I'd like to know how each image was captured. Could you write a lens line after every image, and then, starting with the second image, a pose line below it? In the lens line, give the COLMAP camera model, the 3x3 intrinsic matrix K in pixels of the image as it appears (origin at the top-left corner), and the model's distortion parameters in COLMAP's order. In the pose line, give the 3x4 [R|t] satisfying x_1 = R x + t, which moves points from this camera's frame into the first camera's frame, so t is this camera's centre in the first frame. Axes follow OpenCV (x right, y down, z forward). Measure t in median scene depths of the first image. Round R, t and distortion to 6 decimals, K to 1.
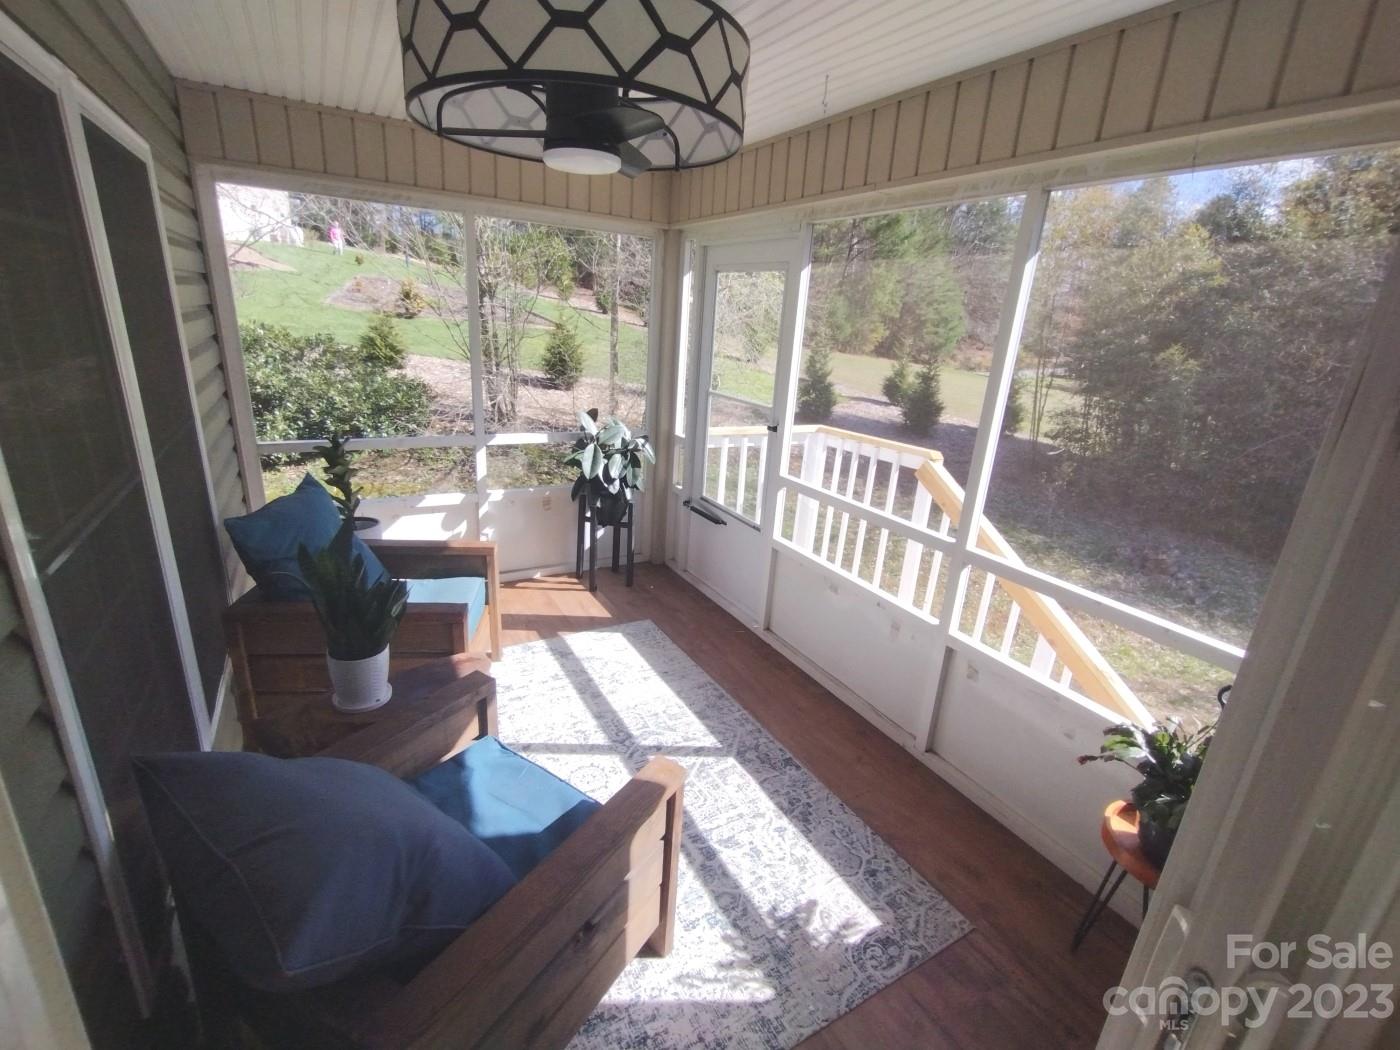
lens RADIAL K [[637.0, 0, 700.0], [0, 637.0, 525.0], [0, 0, 1]] dist [-0.002840, 0.000288]
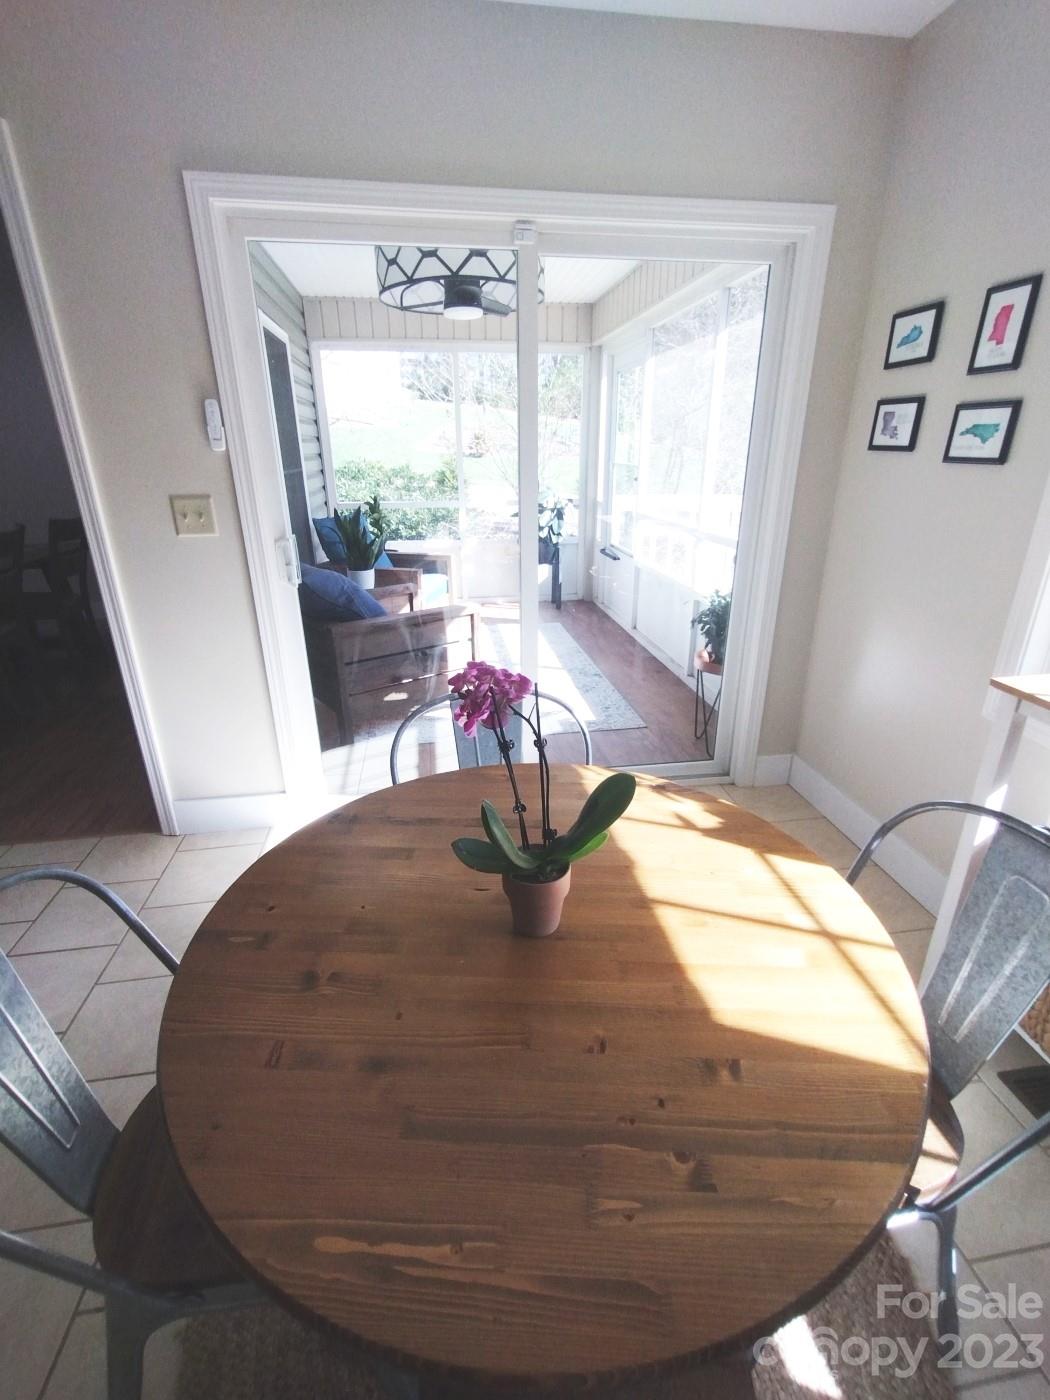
lens RADIAL K [[637.0, 0, 525.0], [0, 637.0, 700.0], [0, 0, 1]] dist [-0.002840, 0.000288]
pose [[0.930220, 0.069236, -0.360412, 0.521284], [-0.051446, 0.996947, 0.058734, 0.328792], [0.363379, -0.036094, 0.930942, -0.533532]]
